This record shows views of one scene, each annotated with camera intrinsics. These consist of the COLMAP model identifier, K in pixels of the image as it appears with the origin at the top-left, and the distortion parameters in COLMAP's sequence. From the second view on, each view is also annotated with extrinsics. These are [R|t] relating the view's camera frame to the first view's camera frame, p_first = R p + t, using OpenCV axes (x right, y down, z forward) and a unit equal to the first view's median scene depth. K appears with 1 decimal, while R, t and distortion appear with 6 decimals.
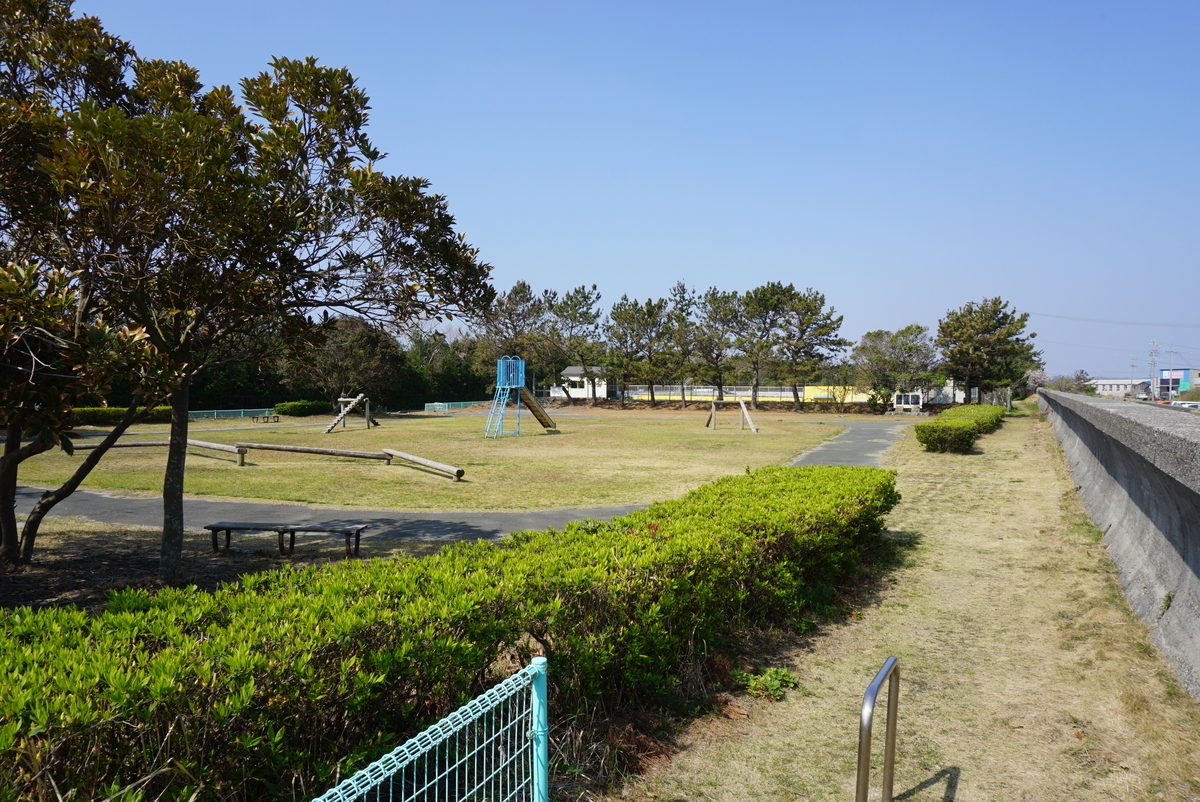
lens RADIAL K [[880.1, 0, 557.5], [0, 880.1, 401.2], [0, 0, 1]] dist [-0.005264, -0.000522]
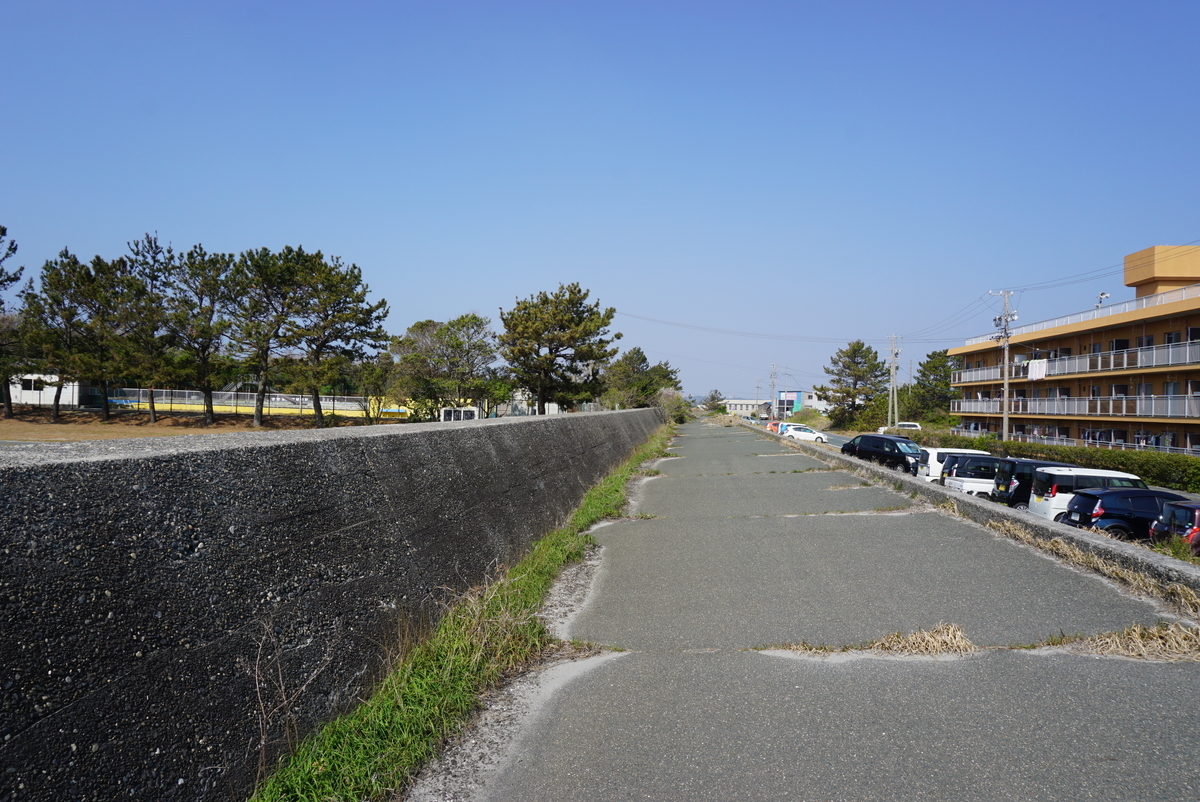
lens RADIAL K [[880.1, 0, 557.5], [0, 880.1, 401.2], [0, 0, 1]] dist [-0.005264, -0.000522]
pose [[0.939068, 0.023929, 0.342899, 0.204508], [-0.019576, 0.999678, -0.016150, -0.003946], [-0.343175, 0.008453, 0.939234, 0.262980]]
